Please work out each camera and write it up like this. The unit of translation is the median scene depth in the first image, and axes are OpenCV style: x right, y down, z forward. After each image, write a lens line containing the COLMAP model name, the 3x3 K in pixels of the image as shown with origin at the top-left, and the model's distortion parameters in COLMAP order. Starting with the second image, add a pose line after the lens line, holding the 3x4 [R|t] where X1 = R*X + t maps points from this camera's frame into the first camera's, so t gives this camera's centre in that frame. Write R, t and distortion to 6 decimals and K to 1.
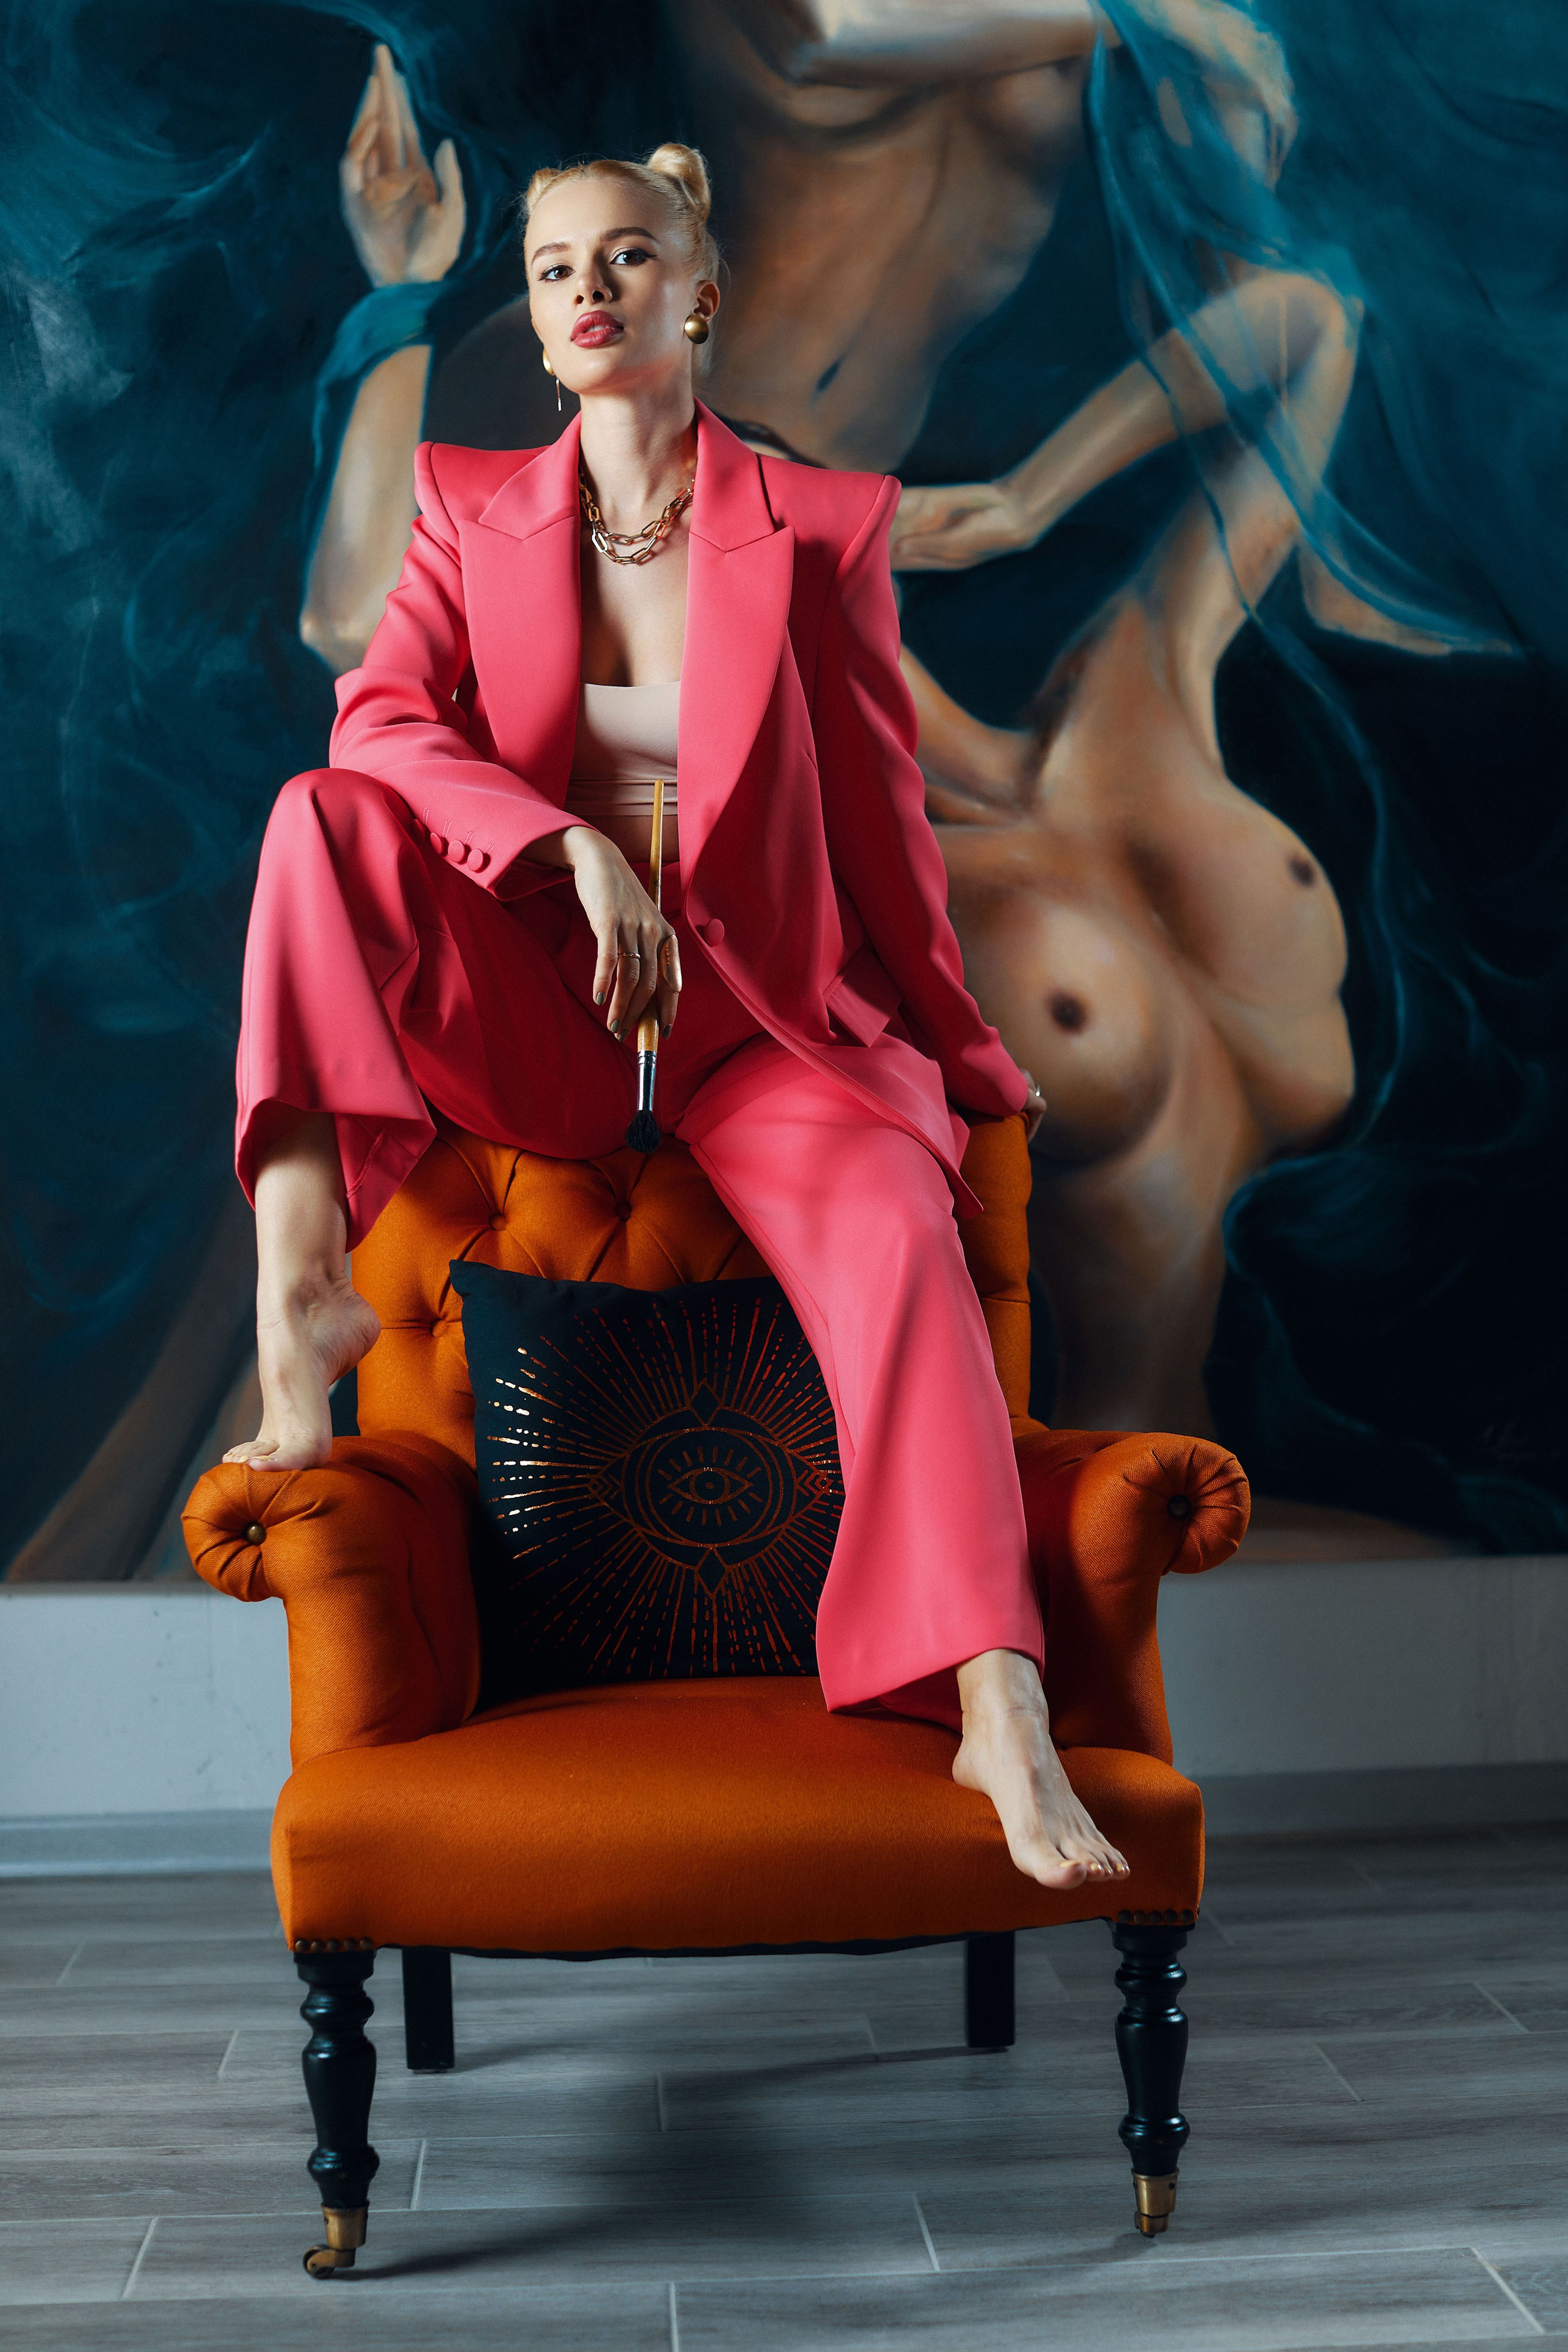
lens RADIAL K [[3480.7, 0, 786.8], [0, 3480.7, 1209.1], [0, 0, 1]] dist [-0.161980, 0.289188]
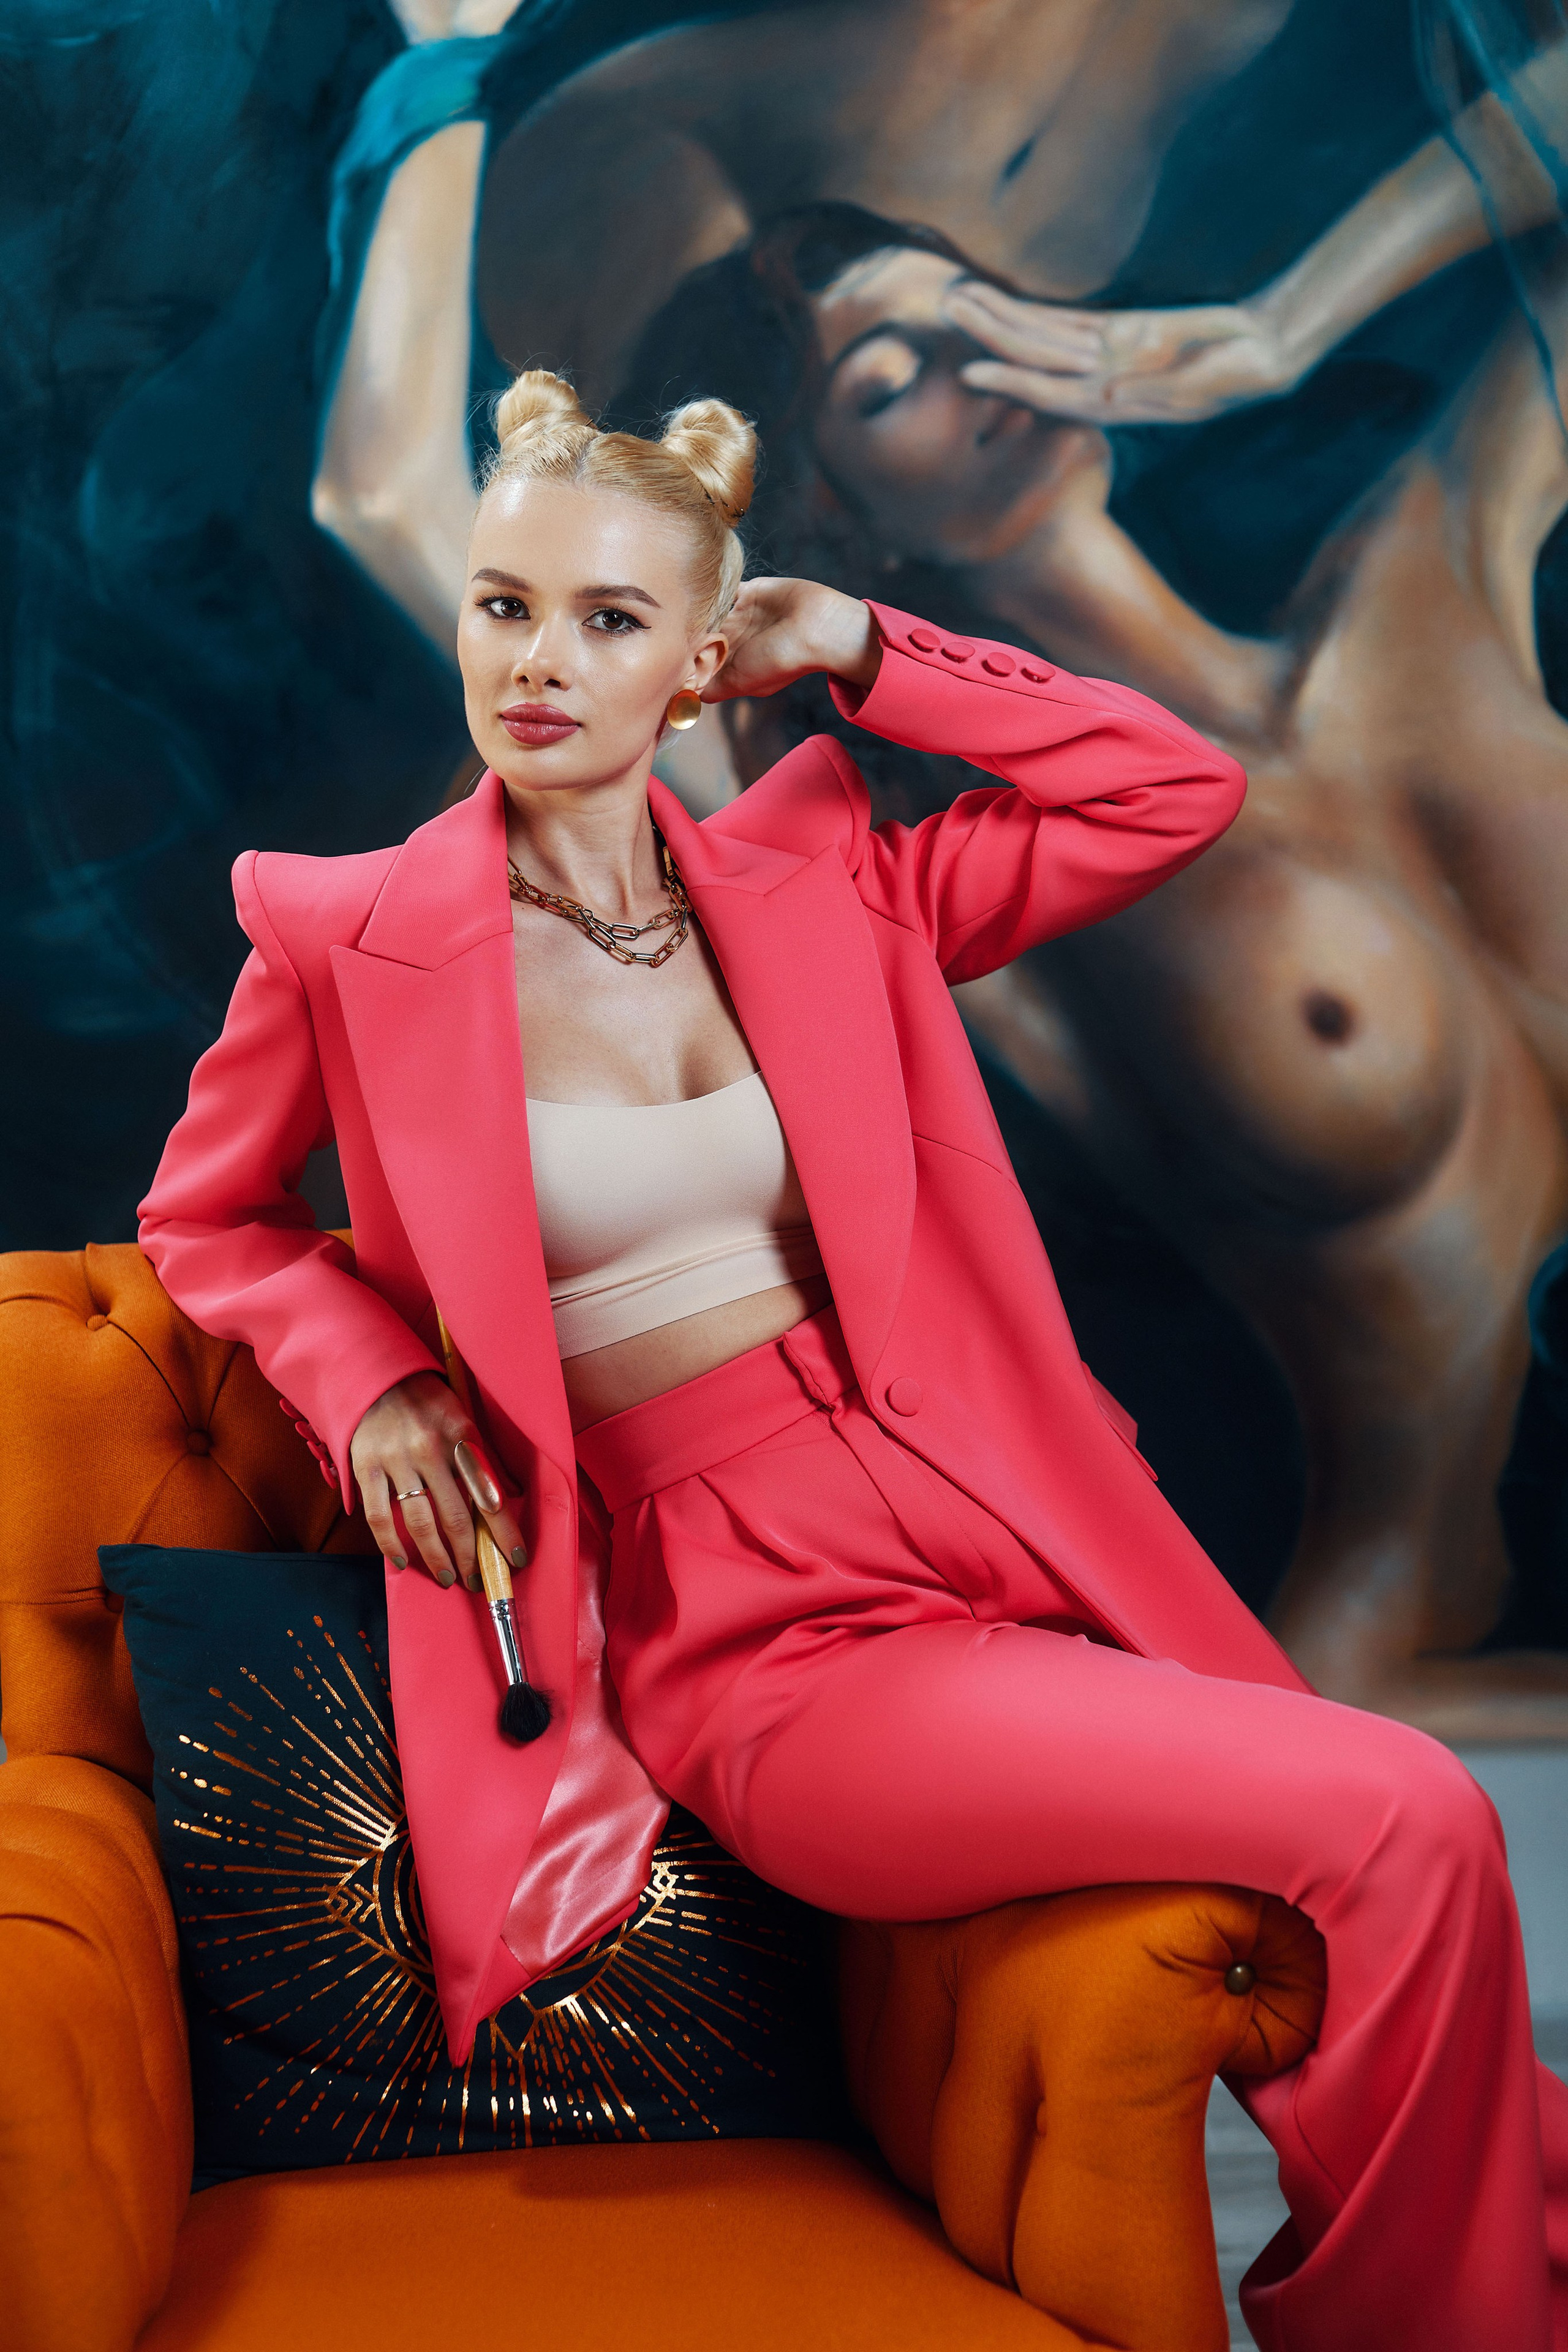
lens RADIAL K [[3466.1, 0, 794.5], [0, 3466.1, 1181.7], [0, 0, 1]] dist [-0.169548, 0.338604]
pose [[0.996461, 0.015498, -0.082611, 0.028458], [-0.010761, 0.998289, 0.057474, -0.064047], [0.083360, -0.056382, 0.994923, 0.252564]]
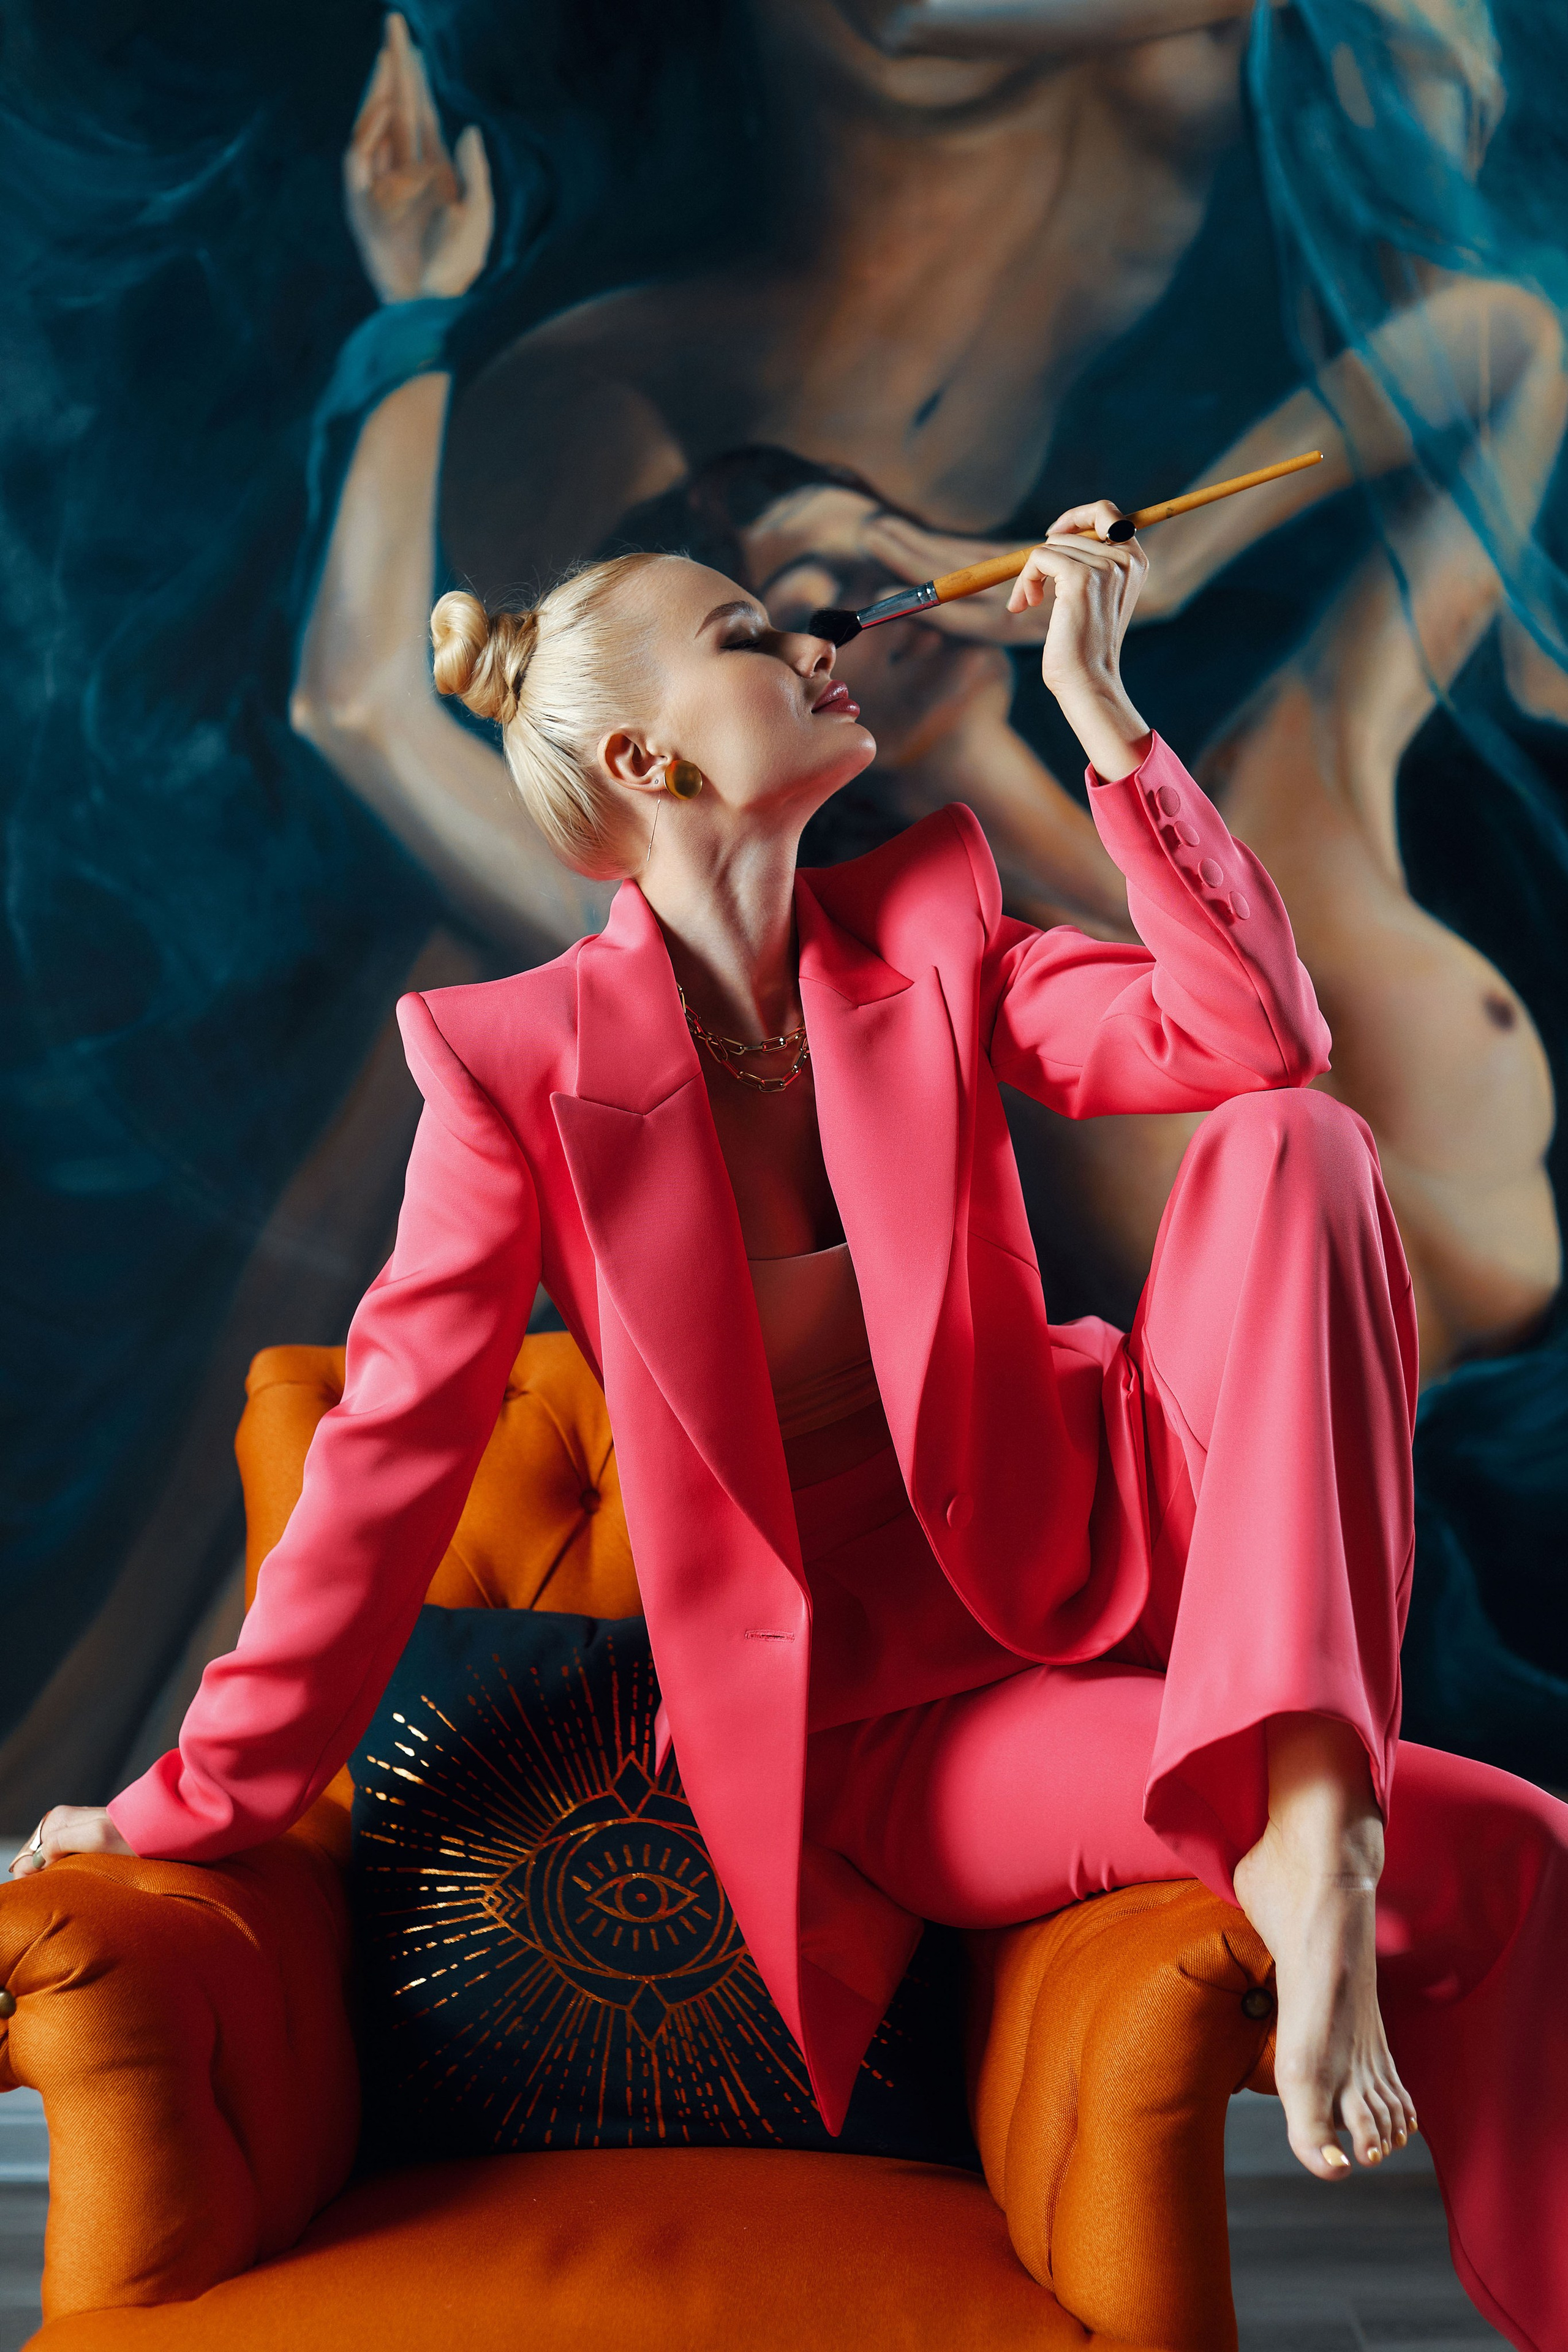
lens RADIAL K [[3466.1, 0, 794.5], [0, 3466.1, 1181.7], [0, 0, 1]] dist [-0.169548, 0.338604]
pose [[0.997087, 0.013056, -0.075143, 0.044732], [-0.013316, 0.999907, -0.002962, -0.053636], [0.075097, 0.003954, 0.997168, 0.178333]]
